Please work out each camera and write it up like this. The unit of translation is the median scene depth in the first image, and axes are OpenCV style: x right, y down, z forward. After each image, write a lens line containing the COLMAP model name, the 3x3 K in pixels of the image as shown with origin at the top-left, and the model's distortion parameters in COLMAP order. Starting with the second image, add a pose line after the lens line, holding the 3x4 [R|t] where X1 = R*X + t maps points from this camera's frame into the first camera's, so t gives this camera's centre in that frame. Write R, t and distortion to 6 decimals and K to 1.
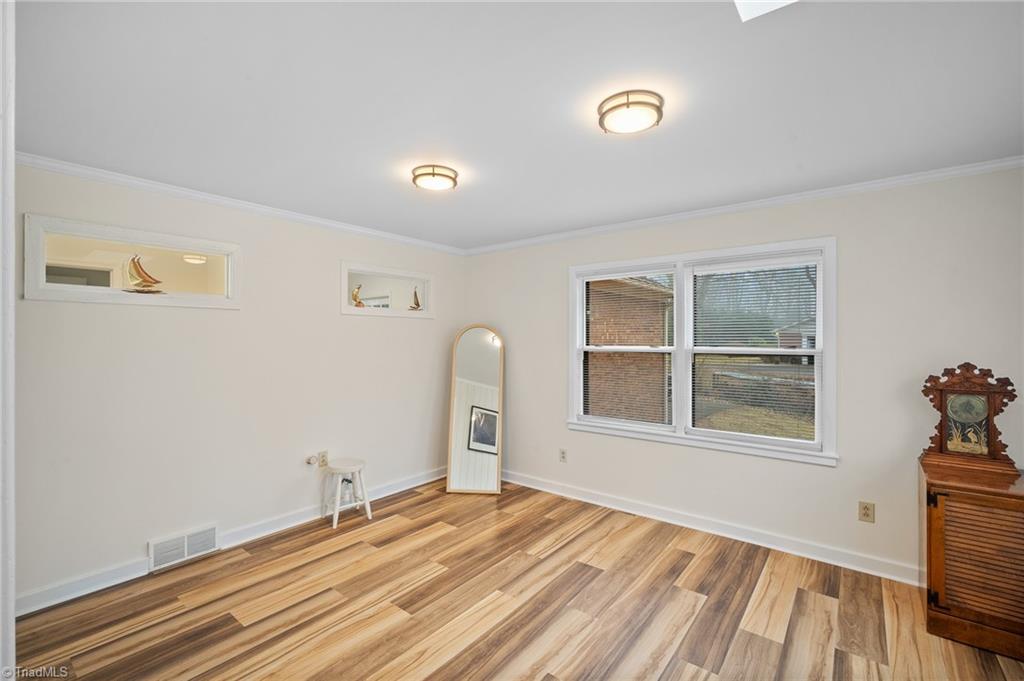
lens RADIAL K [[444.6, 0, 517.9], [0, 444.6, 343.6], [0, 0, 1]] dist [-0.002714, 0.002070]
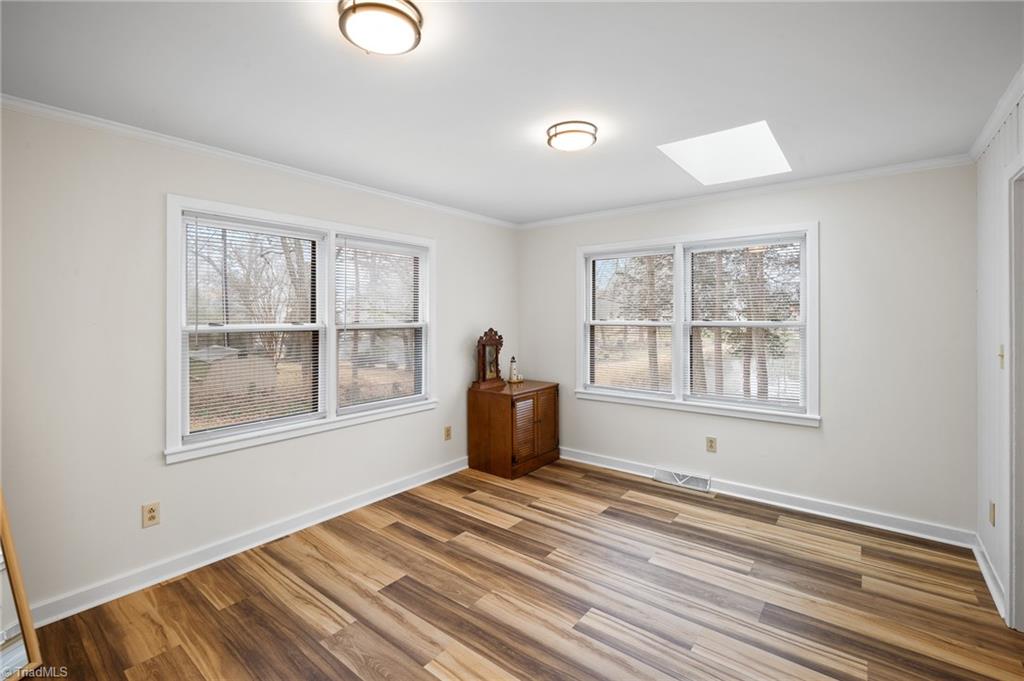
lens RADIAL K [[444.6, 0, 508.9], [0, 444.6, 310.5], [0, 0, 1]] dist [-0.002714, 0.002070]
pose [[0.037205, 0.010089, 0.999257, -0.681881], [0.010696, 0.999888, -0.010493, -0.007149], [-0.999250, 0.011079, 0.037093, 0.745287]]
